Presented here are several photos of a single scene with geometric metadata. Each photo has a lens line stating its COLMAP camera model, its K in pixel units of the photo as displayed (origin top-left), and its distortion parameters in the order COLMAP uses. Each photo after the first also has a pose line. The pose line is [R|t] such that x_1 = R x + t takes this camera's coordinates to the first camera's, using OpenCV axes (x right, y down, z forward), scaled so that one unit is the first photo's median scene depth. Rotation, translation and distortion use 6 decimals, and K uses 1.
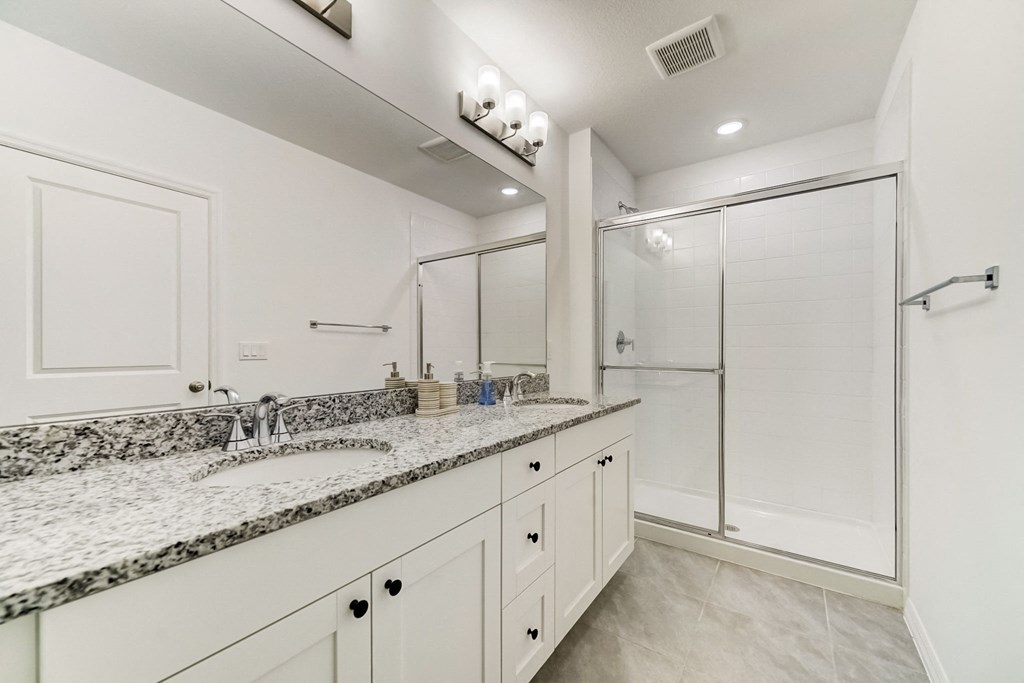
lens RADIAL K [[393.2, 0, 518.0], [0, 393.2, 347.6], [0, 0, 1]] dist [0.000746, 0.000139]
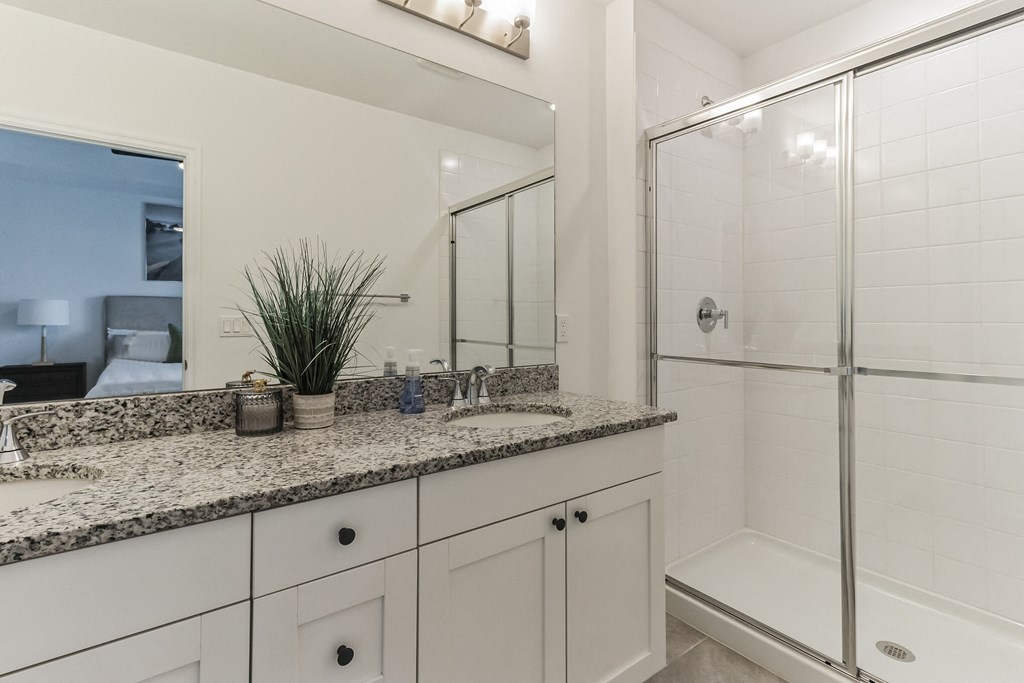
lens RADIAL K [[481.6, 0, 515.4], [0, 481.6, 313.7], [0, 0, 1]] dist [-0.001276, -0.000064]
pose [[0.948665, -0.002554, -0.316272, 0.505218], [0.001104, 0.999988, -0.004763, -0.029829], [0.316281, 0.004170, 0.948657, 0.383039]]
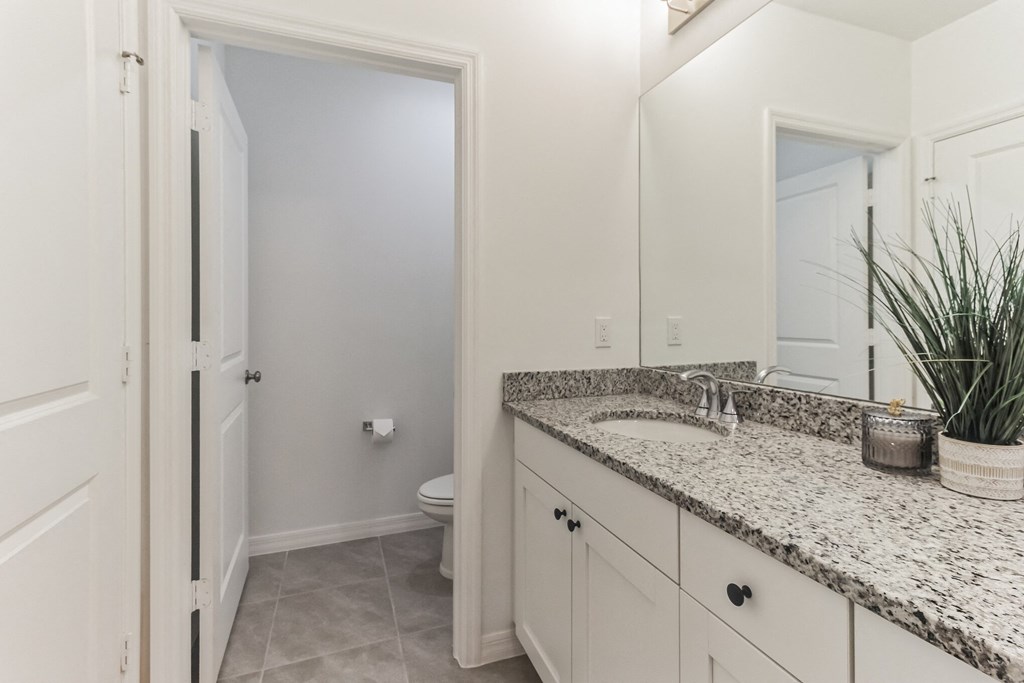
lens RADIAL K [[481.6, 0, 515.4], [0, 481.6, 313.7], [0, 0, 1]] dist [-0.001276, -0.000064]
pose [[-0.578636, -0.005259, -0.815569, 0.658839], [0.007995, 0.999895, -0.012119, -0.030728], [0.815547, -0.013533, -0.578533, 1.100076]]
